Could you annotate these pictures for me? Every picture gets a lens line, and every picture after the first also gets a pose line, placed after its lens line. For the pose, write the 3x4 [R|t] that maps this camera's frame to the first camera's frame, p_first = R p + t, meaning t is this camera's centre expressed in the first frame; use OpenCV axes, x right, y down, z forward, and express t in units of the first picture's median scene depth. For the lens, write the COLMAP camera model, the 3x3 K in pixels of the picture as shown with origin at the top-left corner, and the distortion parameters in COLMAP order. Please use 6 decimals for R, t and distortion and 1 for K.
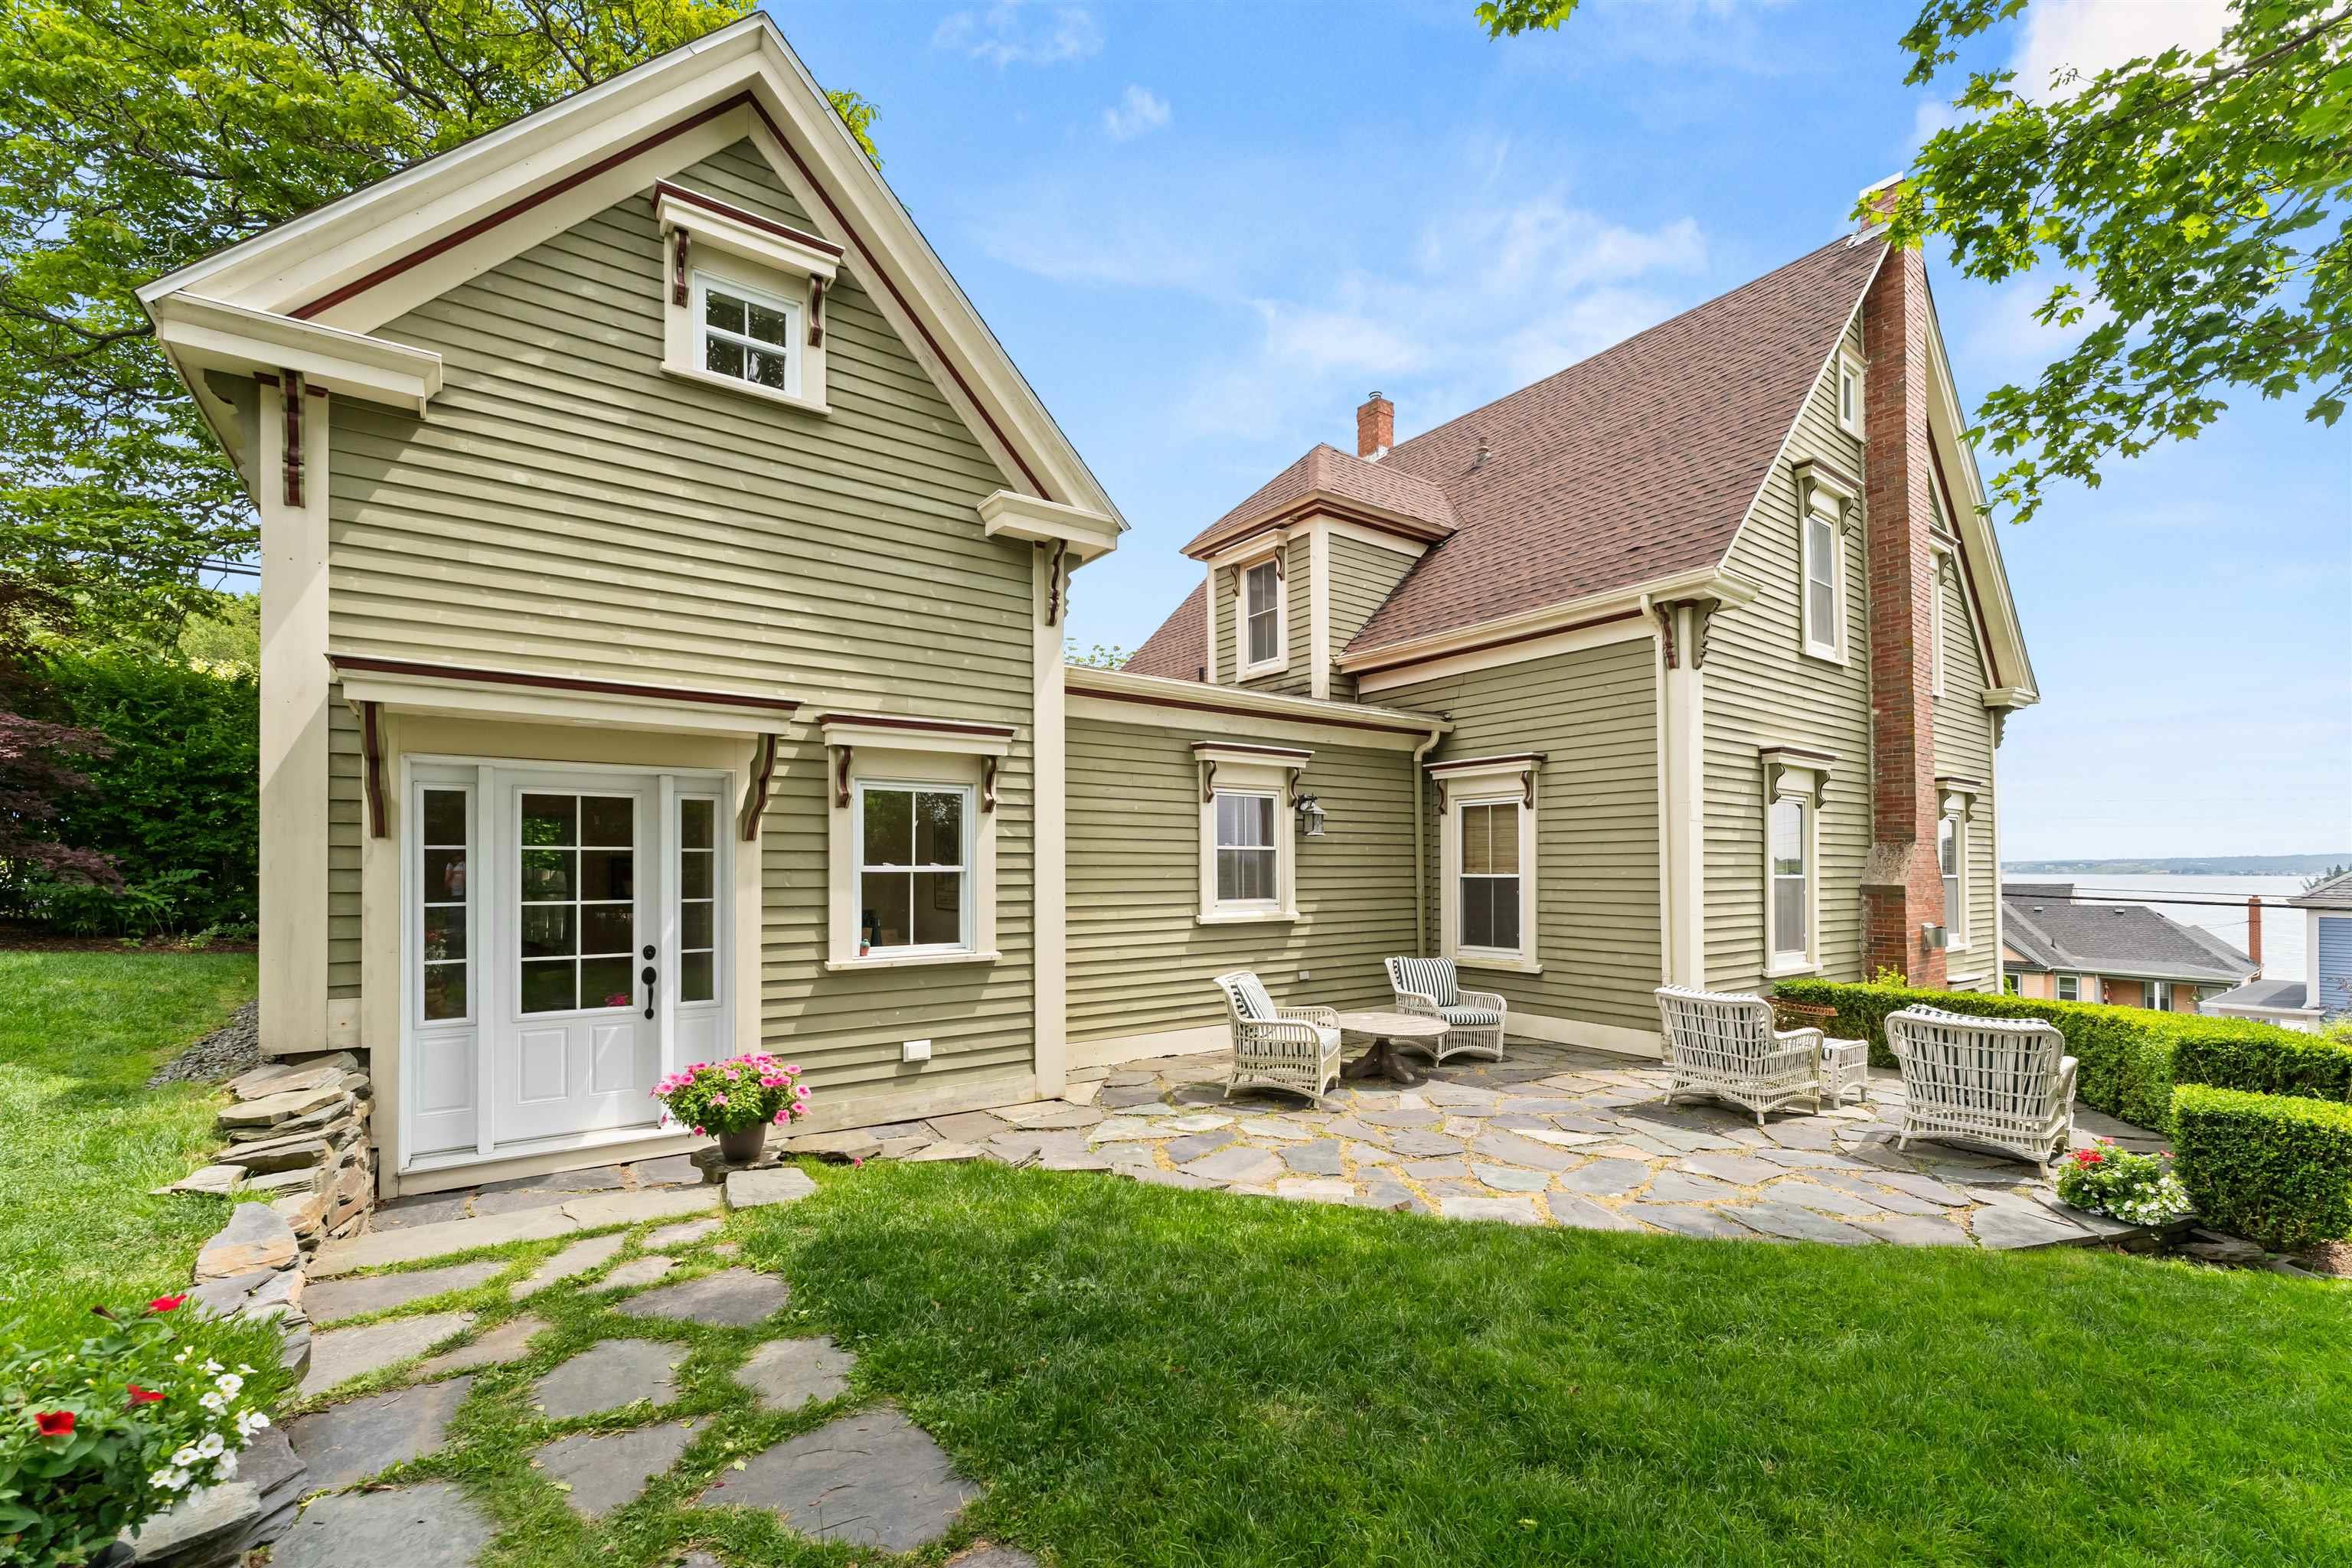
lens RADIAL K [[977.6, 0, 1179.1], [0, 977.6, 851.0], [0, 0, 1]] dist [-0.000097, -0.000067]
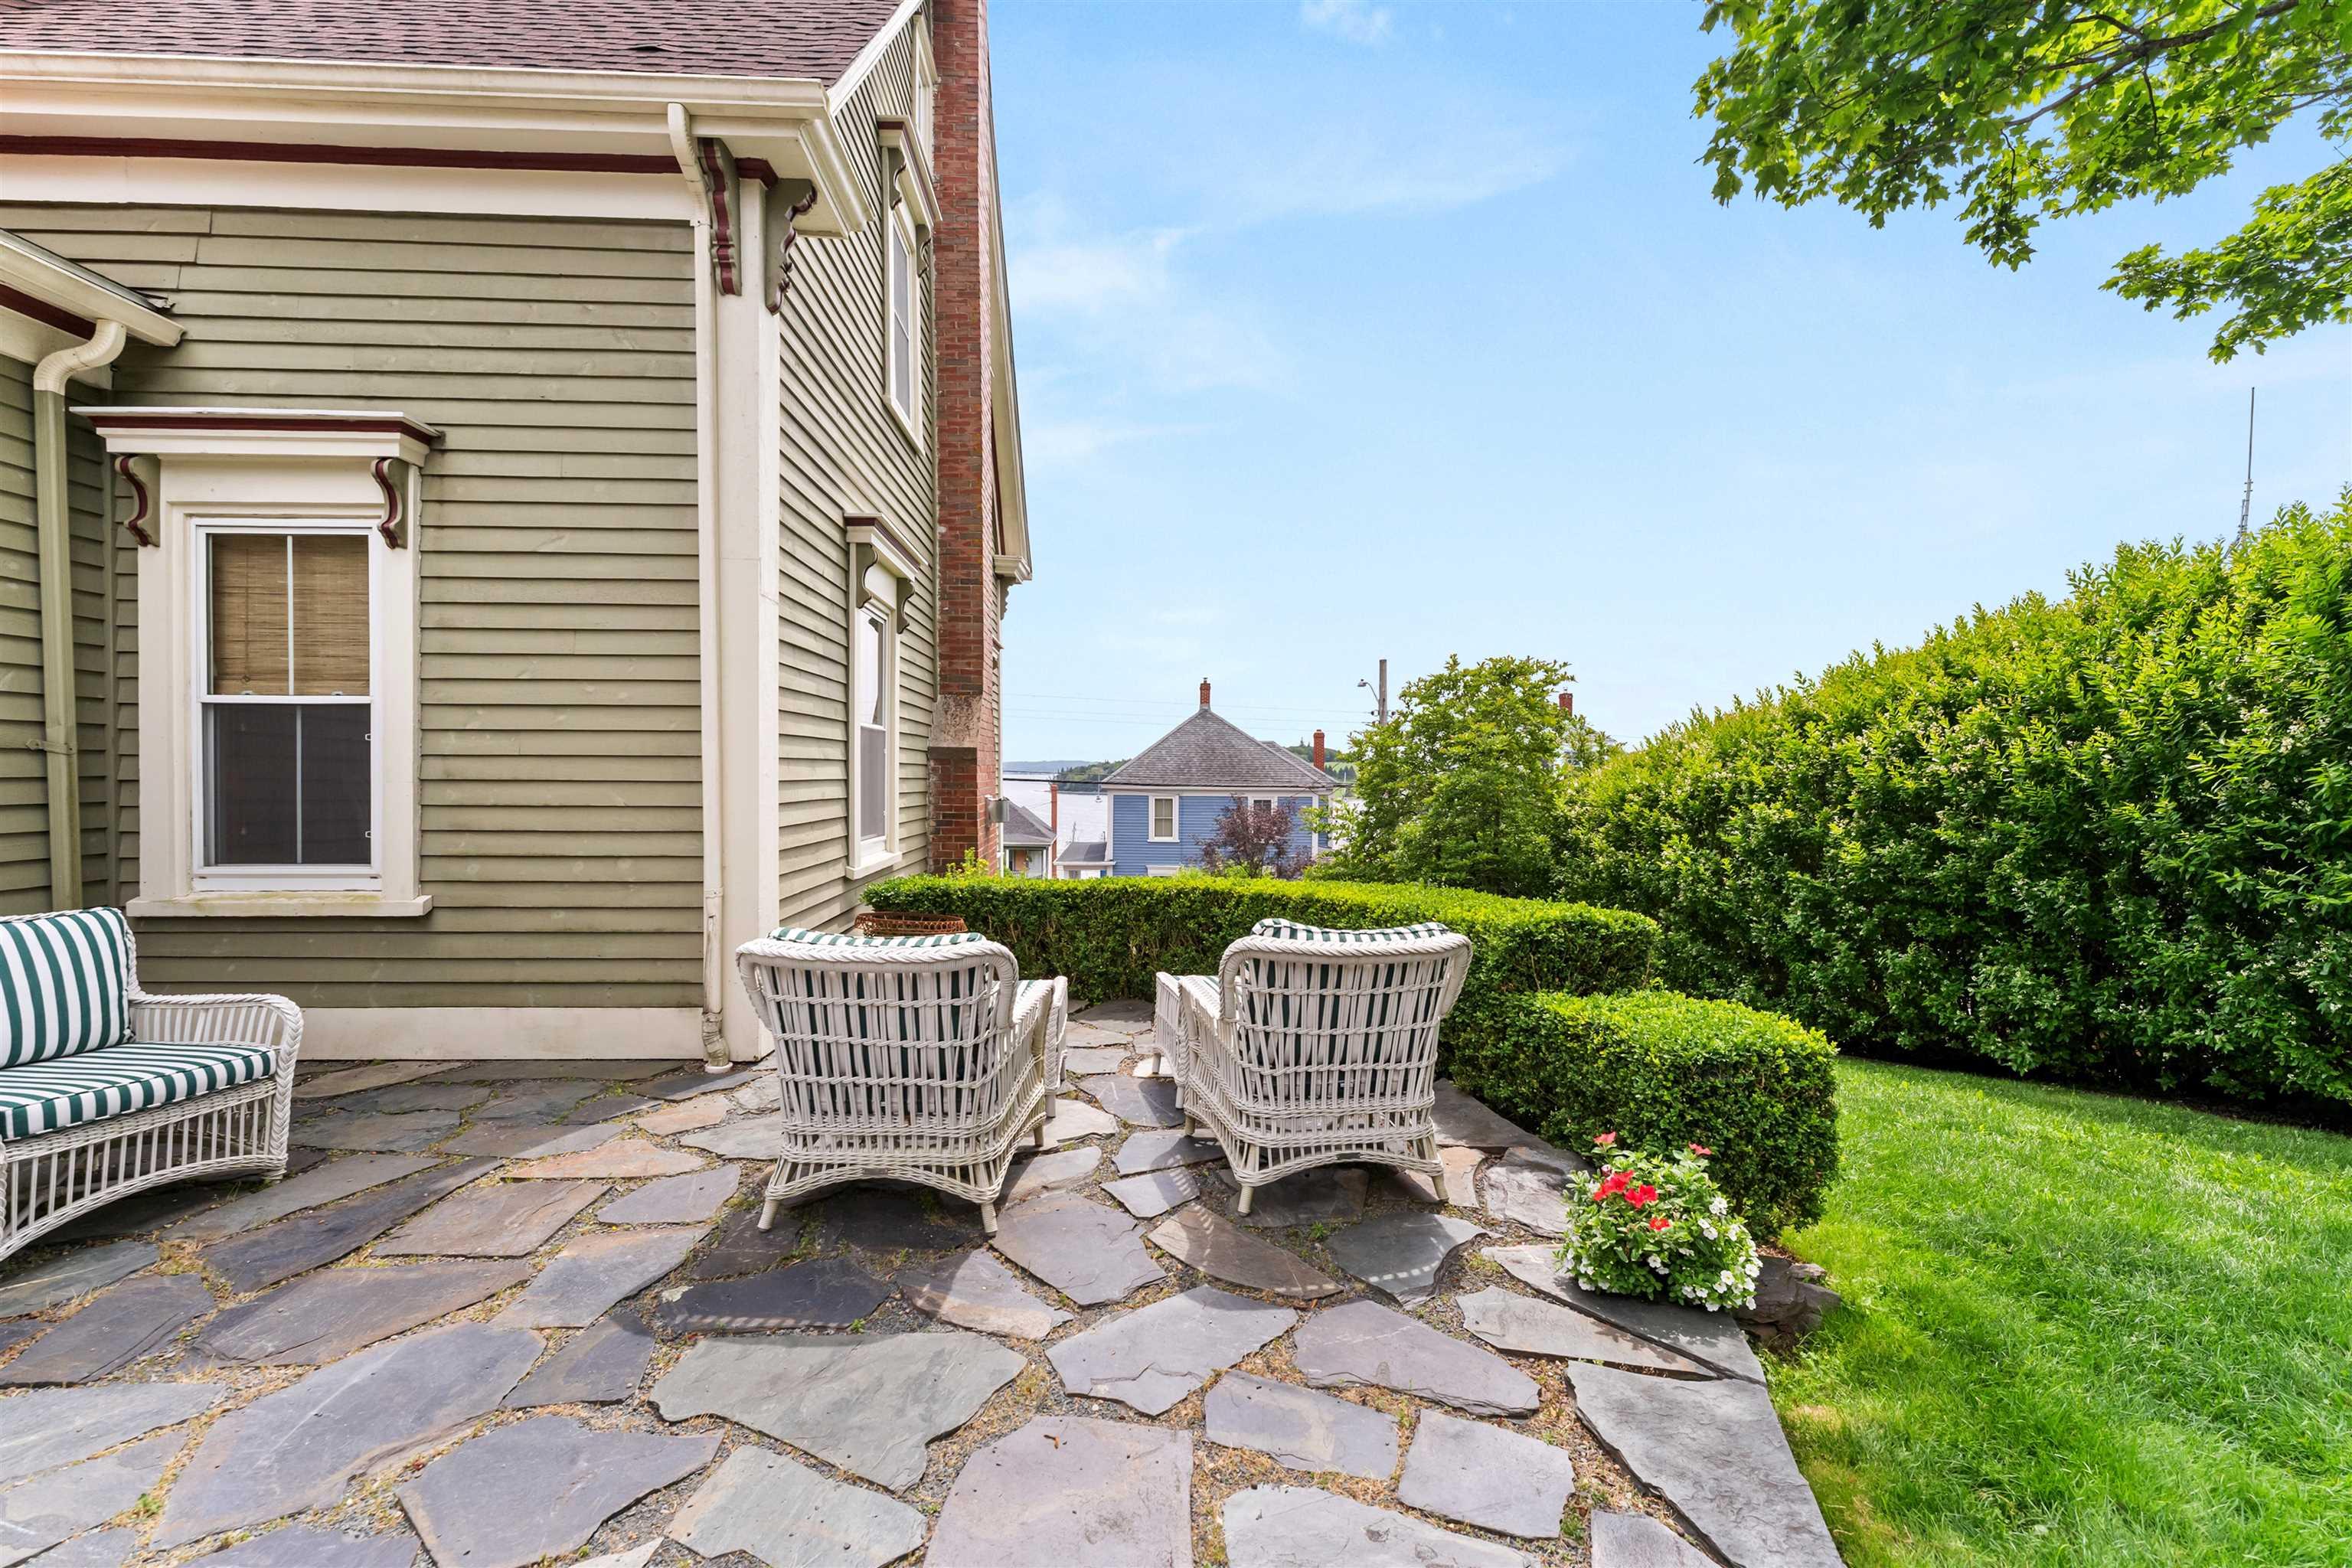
lens RADIAL K [[956.4, 0, 1169.7], [0, 956.4, 787.9], [0, 0, 1]] dist [-0.000371, 0.000044]
pose [[0.552884, -0.010998, 0.833186, 0.189971], [-0.021677, 0.999385, 0.027576, 0.046196], [-0.832976, -0.033307, 0.552306, 0.466007]]
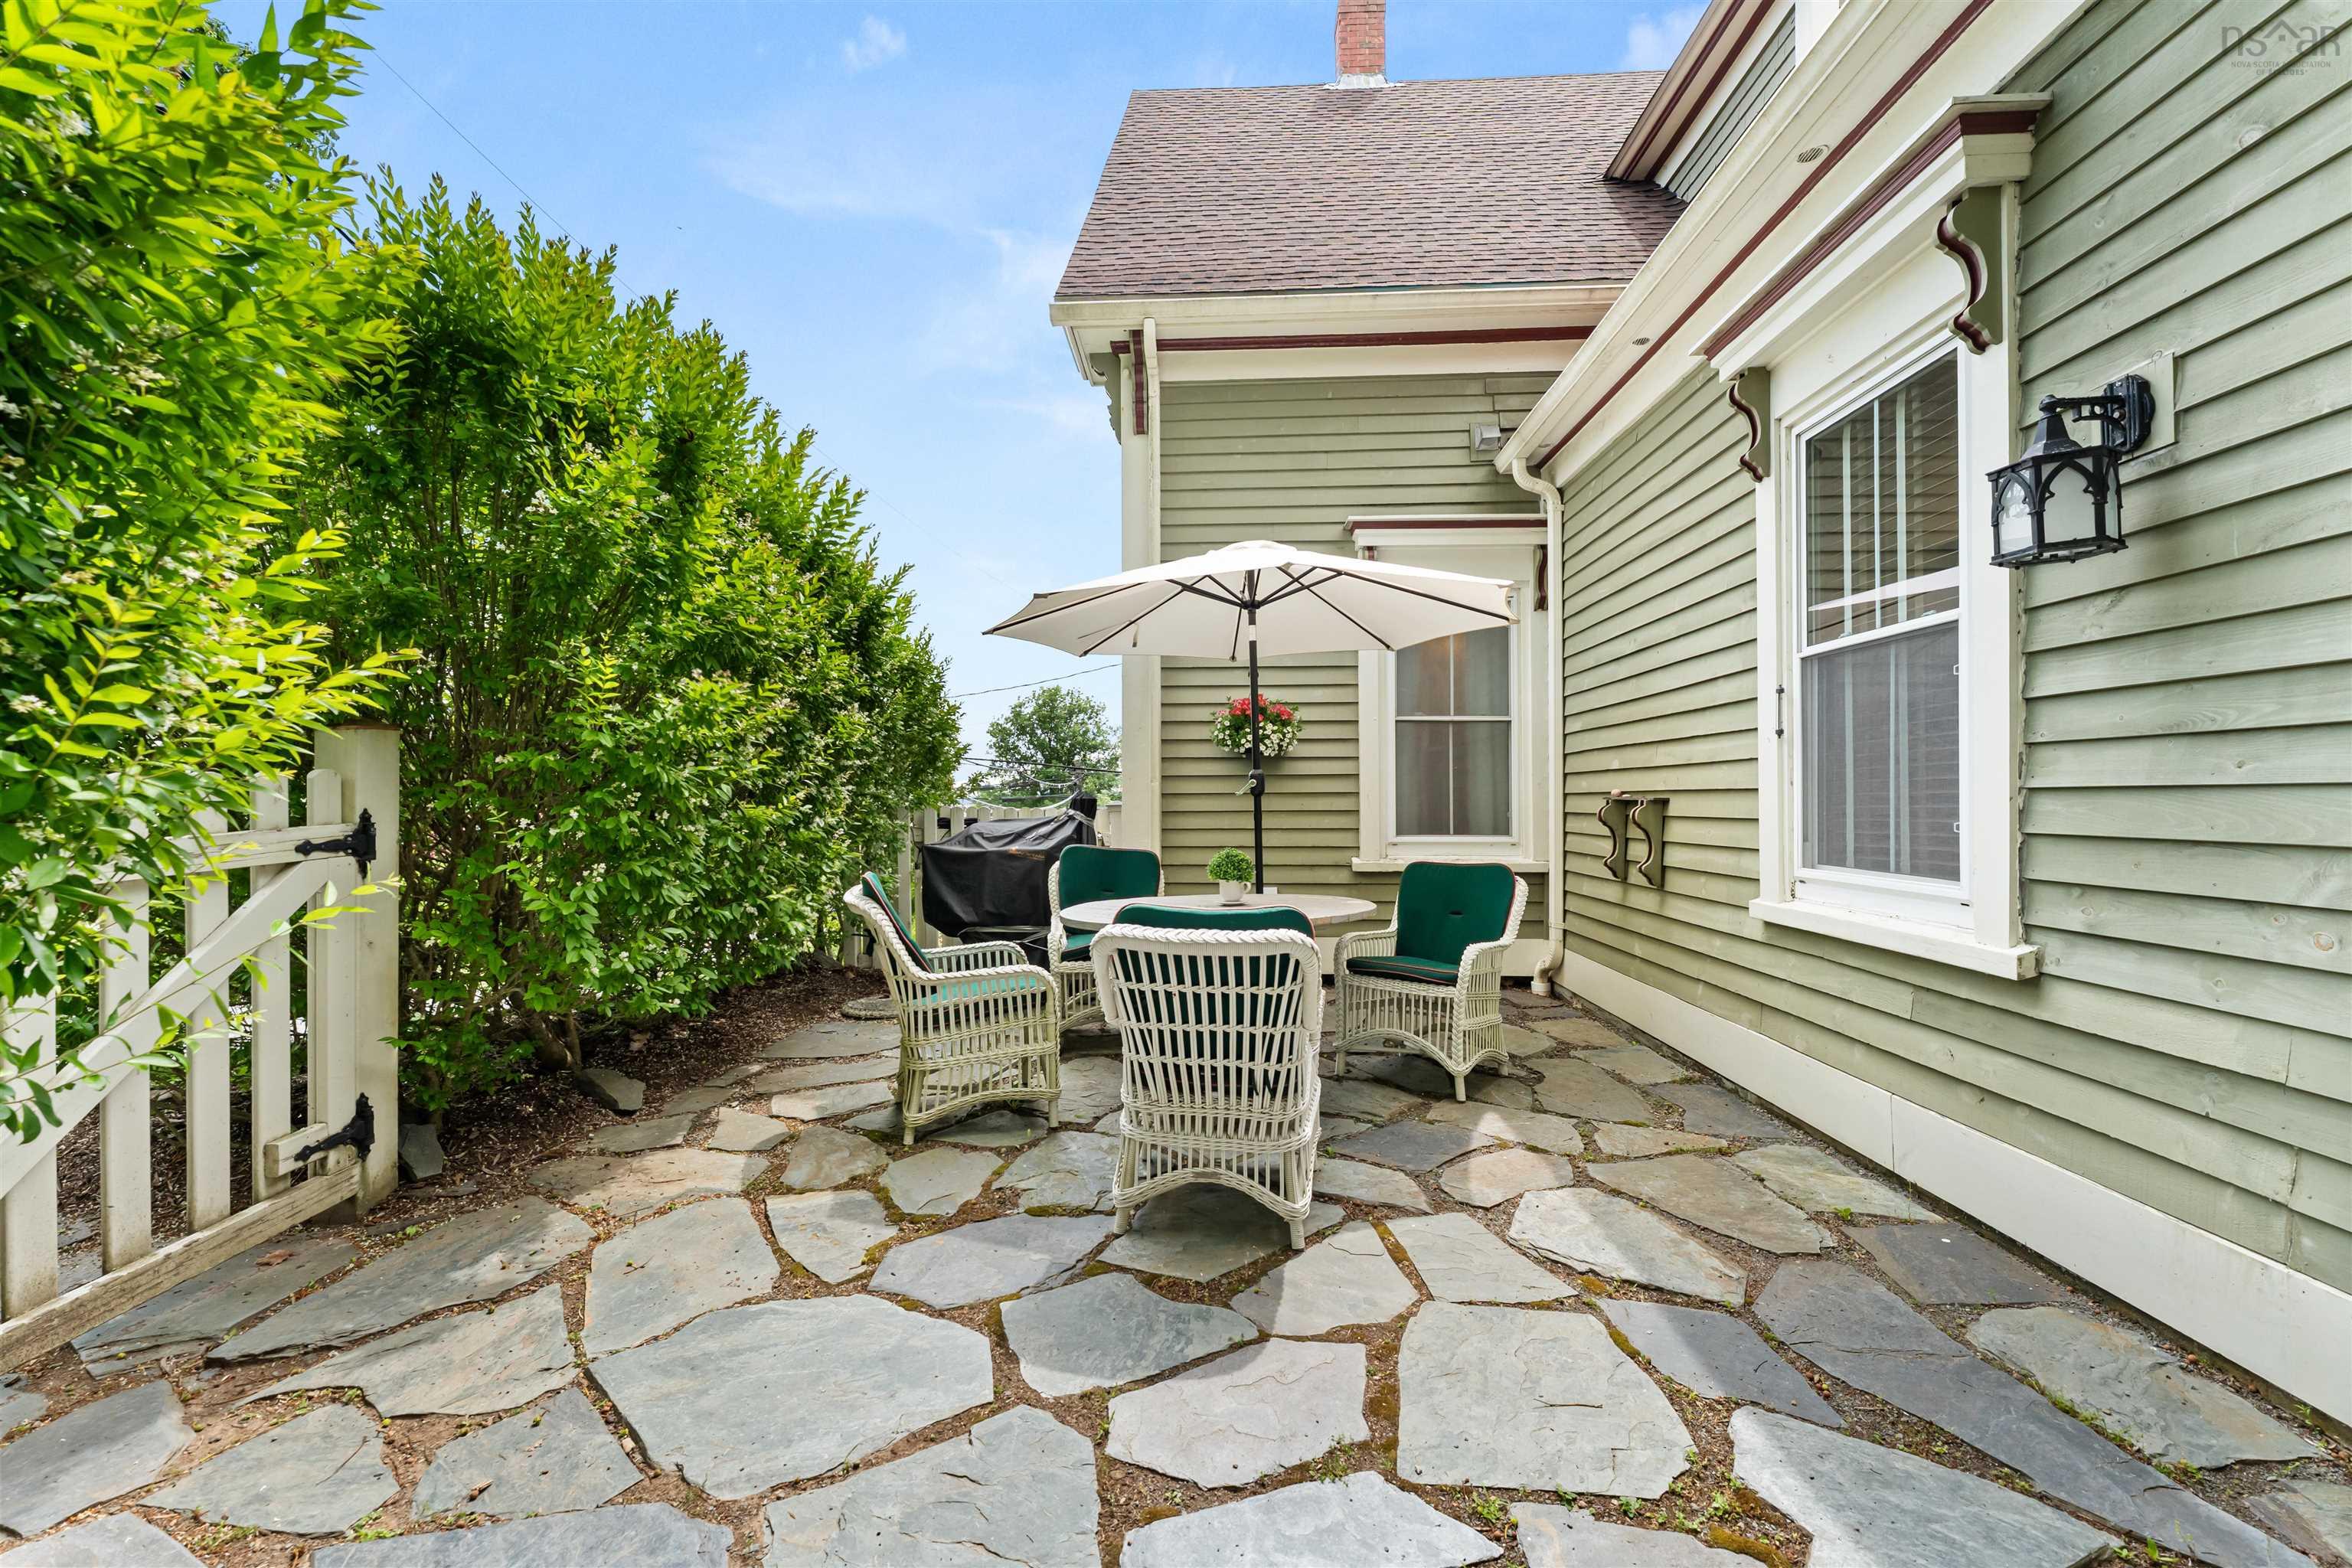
lens RADIAL K [[943.8, 0, 1173.8], [0, 943.8, 787.9], [0, 0, 1]] dist [-0.000310, 0.000108]
pose [[0.774424, -0.009990, -0.632589, 0.349240], [0.015019, 0.999884, 0.002595, 0.071299], [0.632489, -0.011511, 0.774484, 0.669985]]
